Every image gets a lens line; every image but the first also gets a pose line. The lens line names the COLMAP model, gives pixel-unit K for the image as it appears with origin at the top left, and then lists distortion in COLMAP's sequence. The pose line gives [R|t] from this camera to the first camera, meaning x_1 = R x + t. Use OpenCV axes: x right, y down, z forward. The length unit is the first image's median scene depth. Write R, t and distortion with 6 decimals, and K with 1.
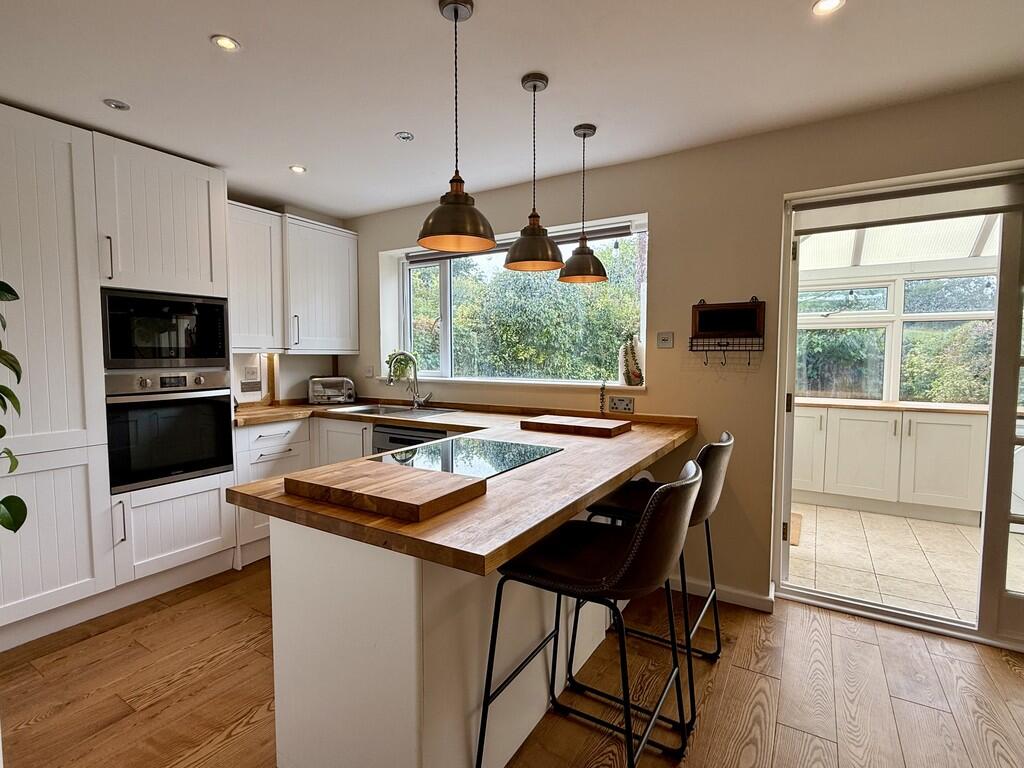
lens RADIAL K [[496.1, 0, 512.0], [0, 496.1, 384.0], [0, 0, 1]] dist [-0.000954, 0.000243]
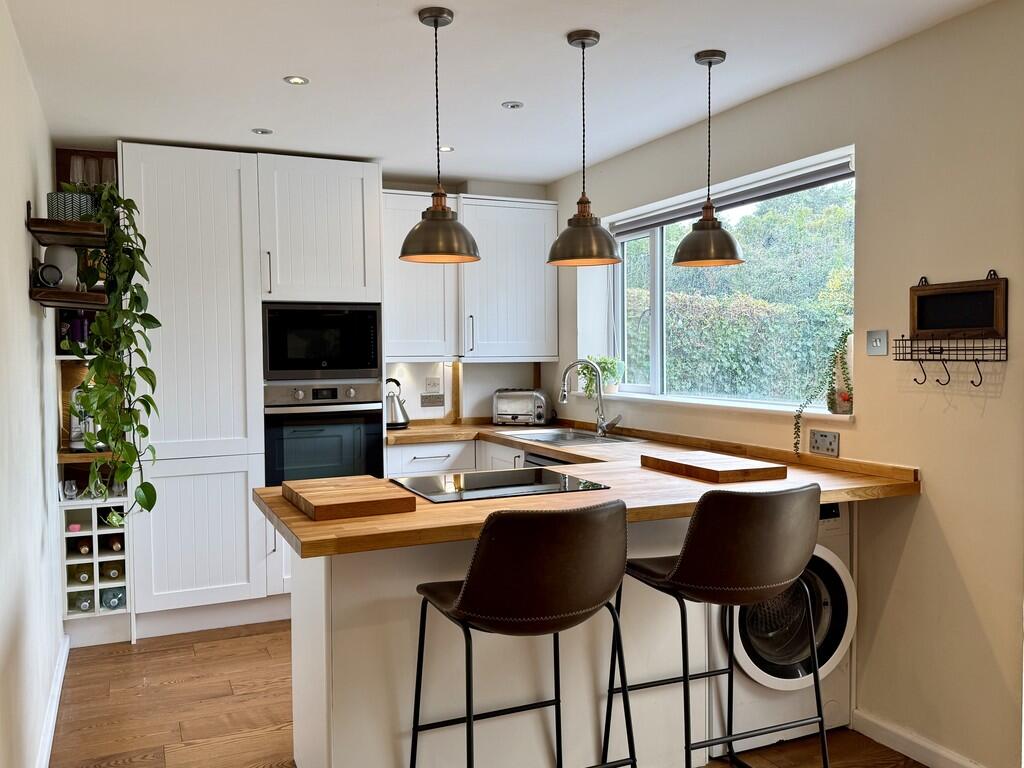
lens RADIAL K [[868.4, 0, 514.9], [0, 868.4, 381.6], [0, 0, 1]] dist [0.150864, -0.295674]
pose [[0.822752, 0.011401, -0.568286, 0.592782], [-0.023590, 0.999622, -0.014099, -0.013078], [0.567911, 0.025006, 0.822710, -0.189234]]
